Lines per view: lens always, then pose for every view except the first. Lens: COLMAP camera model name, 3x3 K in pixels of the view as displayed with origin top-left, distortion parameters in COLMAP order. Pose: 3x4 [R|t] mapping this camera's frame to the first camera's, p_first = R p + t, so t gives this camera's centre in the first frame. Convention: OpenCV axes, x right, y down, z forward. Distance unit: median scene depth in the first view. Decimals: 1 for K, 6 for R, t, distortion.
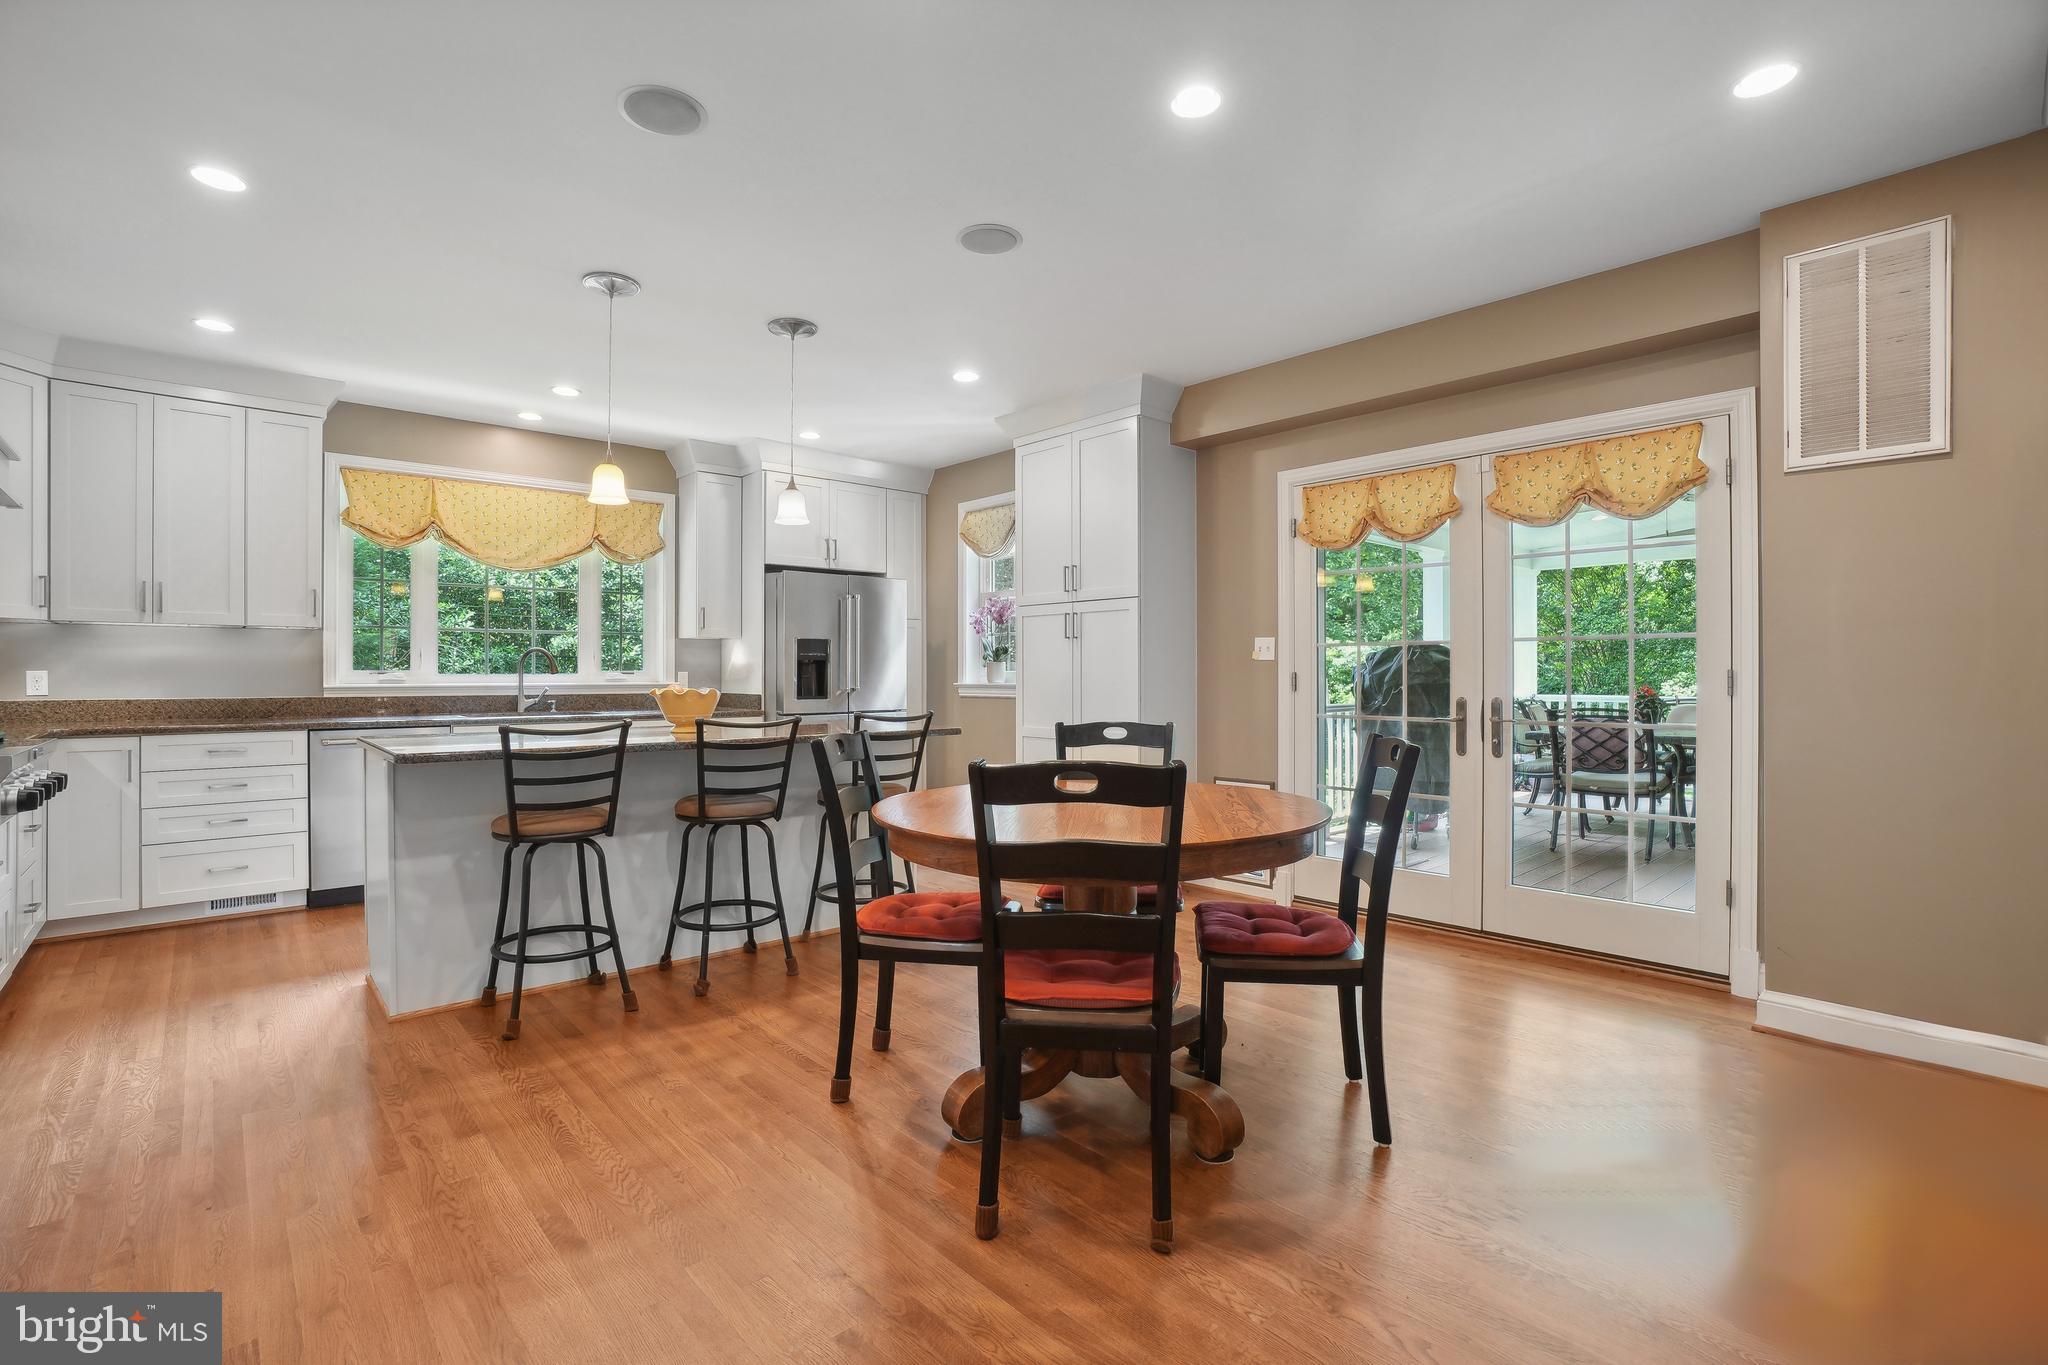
lens RADIAL K [[948.9, 0, 1011.6], [0, 948.9, 663.5], [0, 0, 1]] dist [-0.039104, 0.012225]
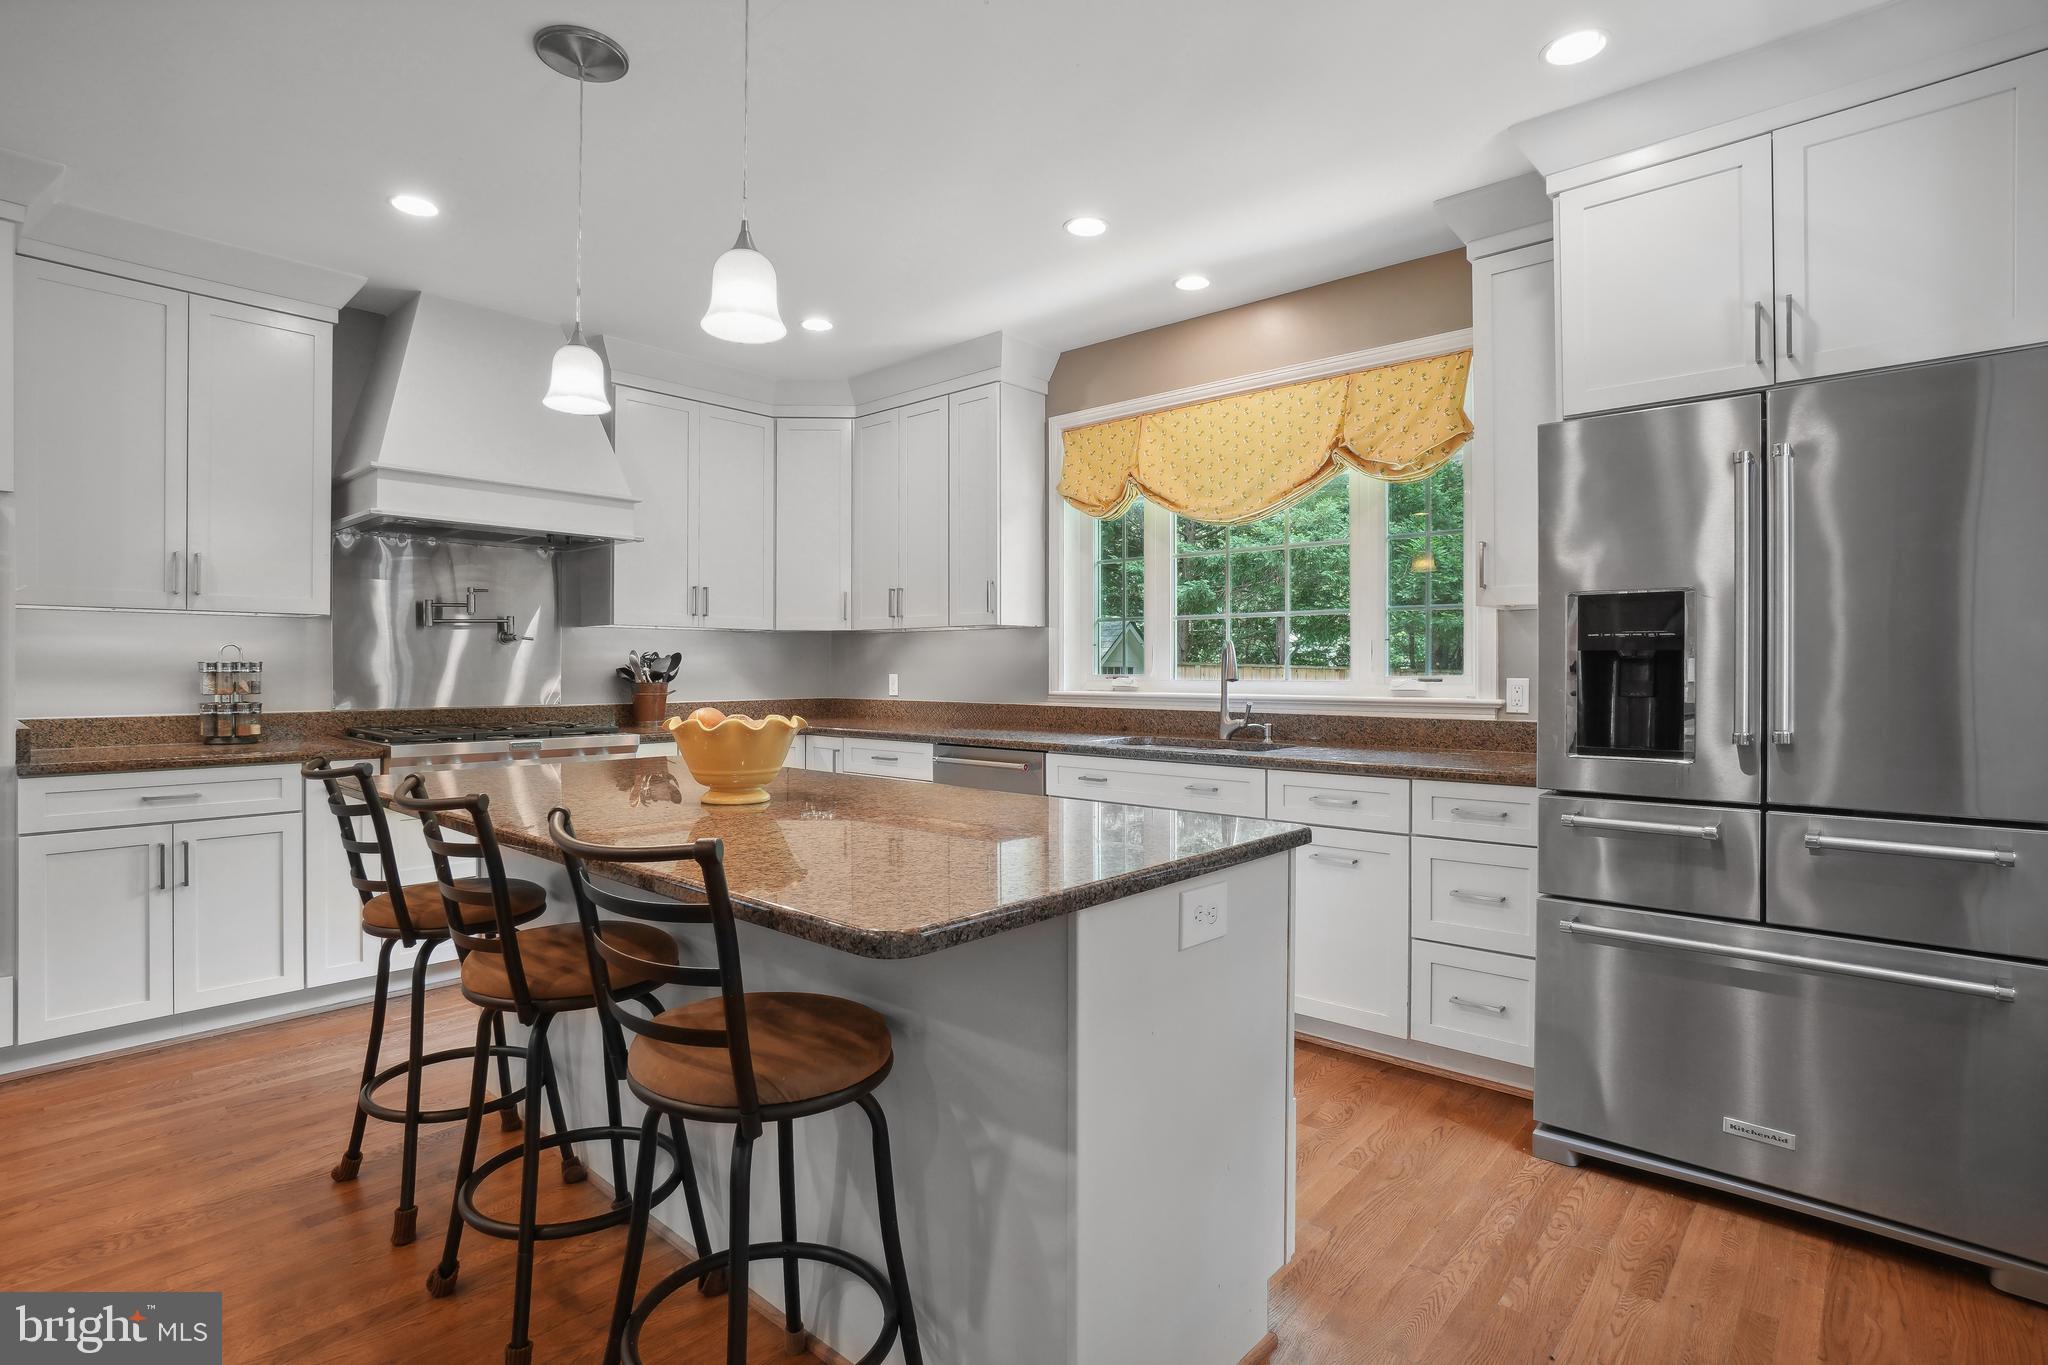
lens RADIAL K [[1004.8, 0, 1023.1], [0, 1004.8, 671.6], [0, 0, 1]] dist [-0.001357, -0.000198]
pose [[0.129360, 0.002072, -0.991596, 0.165934], [0.008064, 0.999963, 0.003141, 0.002033], [0.991565, -0.008403, 0.129338, 0.836848]]
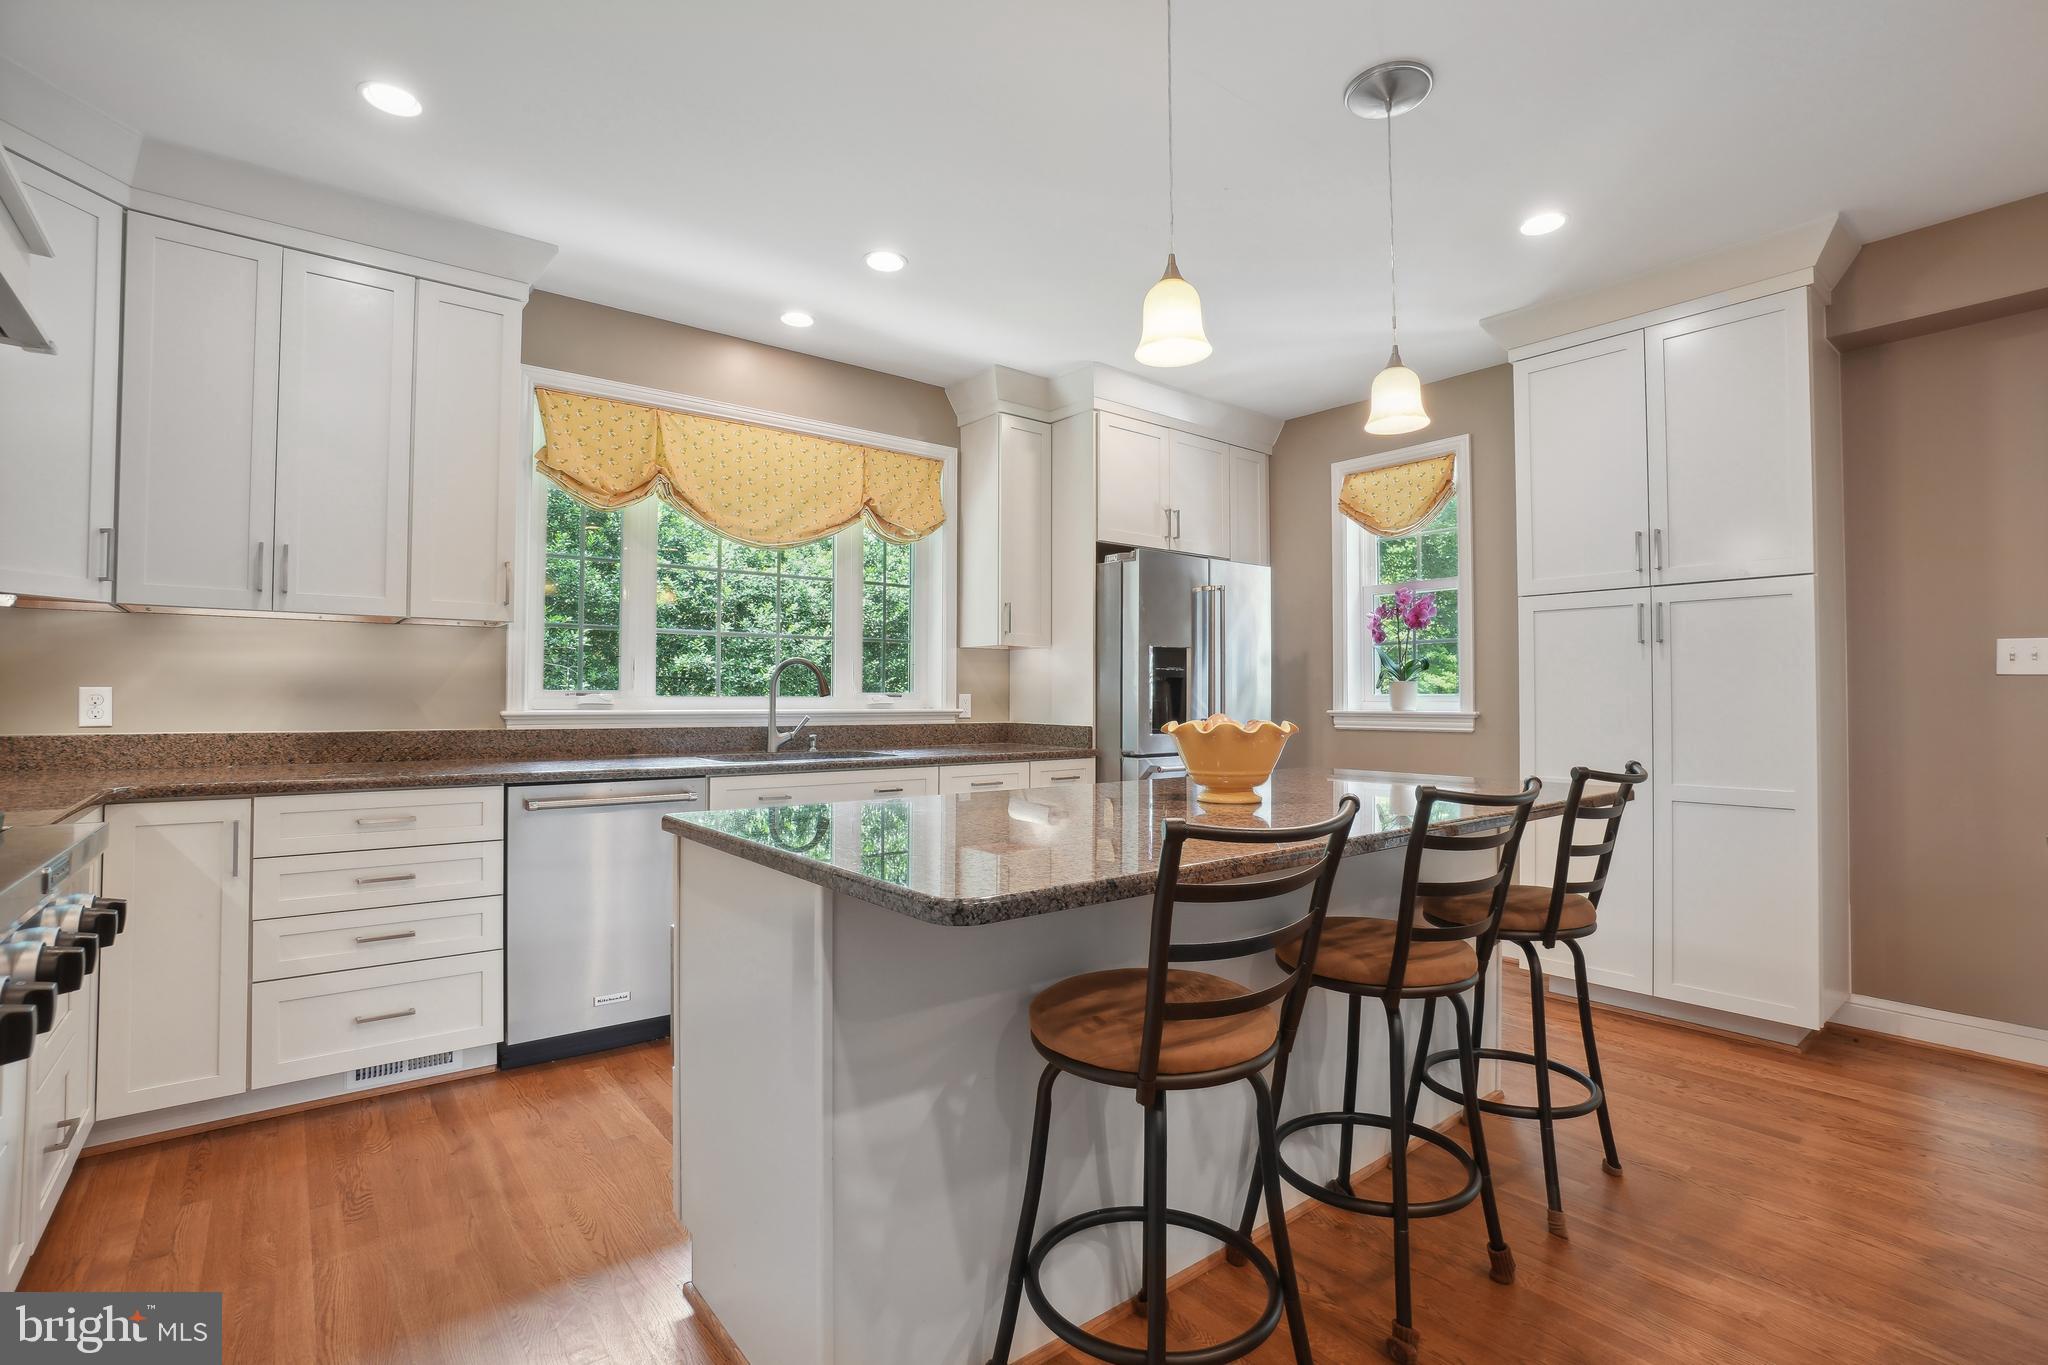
lens RADIAL K [[960.6, 0, 1017.5], [0, 960.6, 668.7], [0, 0, 1]] dist [-0.036037, 0.001699]
pose [[0.998758, 0.001934, -0.049796, -0.335442], [-0.003000, 0.999768, -0.021338, 0.006092], [0.049743, 0.021461, 0.998531, 0.335888]]
